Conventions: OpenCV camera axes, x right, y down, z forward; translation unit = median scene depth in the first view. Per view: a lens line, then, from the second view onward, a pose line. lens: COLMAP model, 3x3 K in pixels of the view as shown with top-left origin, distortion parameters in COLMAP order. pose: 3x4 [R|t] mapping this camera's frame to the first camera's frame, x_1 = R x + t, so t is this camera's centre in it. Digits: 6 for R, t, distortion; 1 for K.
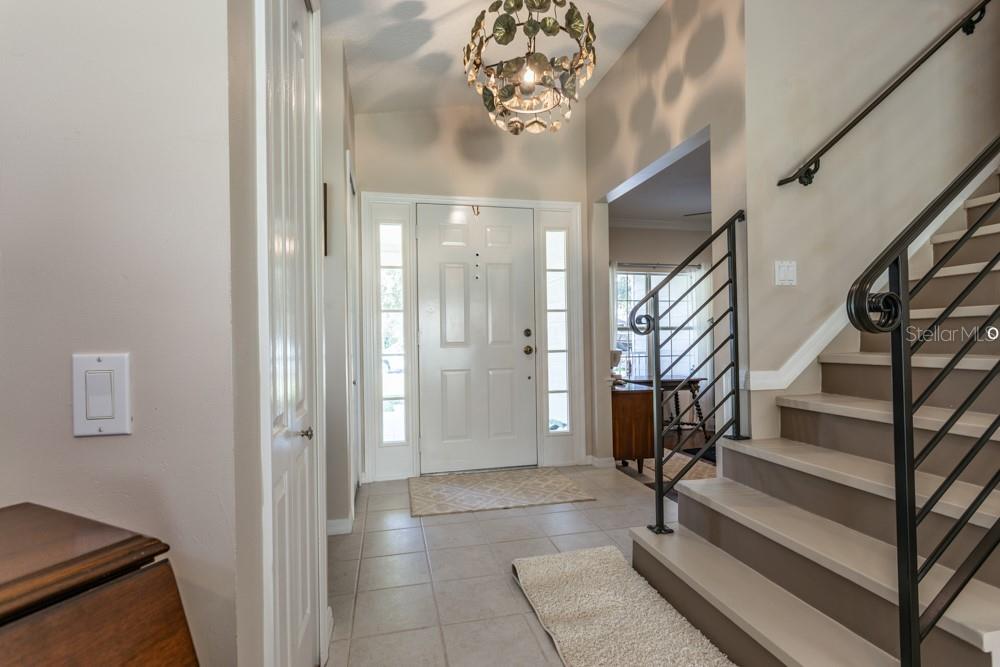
lens RADIAL K [[467.9, 0, 487.2], [0, 467.9, 337.5], [0, 0, 1]] dist [0.007054, 0.000941]
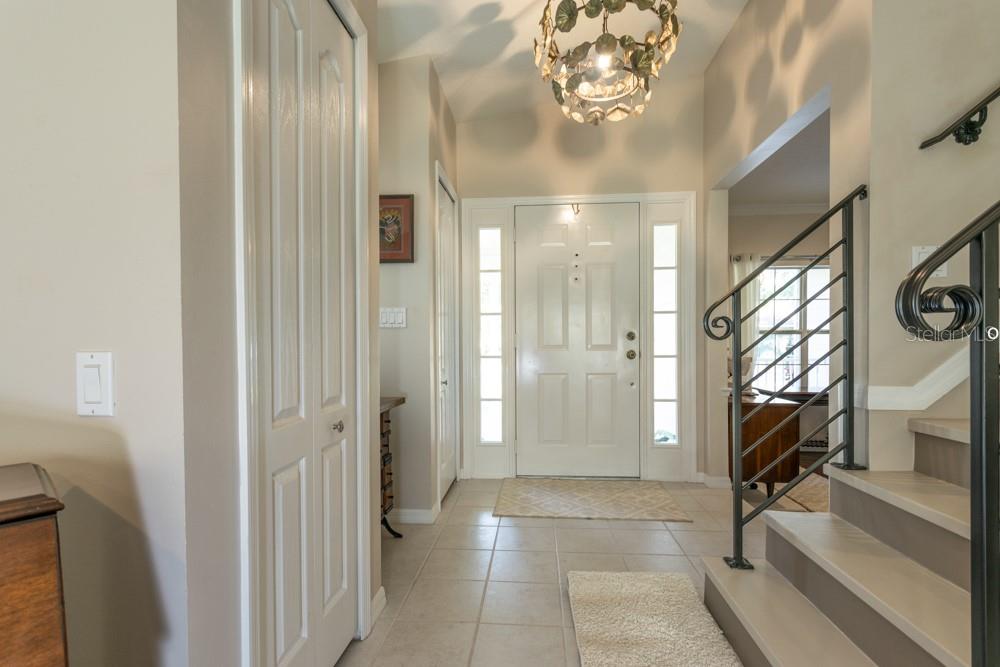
lens RADIAL K [[467.9, 0, 496.0], [0, 467.9, 349.9], [0, 0, 1]] dist [0.007054, 0.000941]
pose [[0.954944, 0.014542, -0.296430, 0.142098], [-0.008422, 0.999724, 0.021912, -0.001479], [0.296667, -0.018428, 0.954803, 0.031279]]
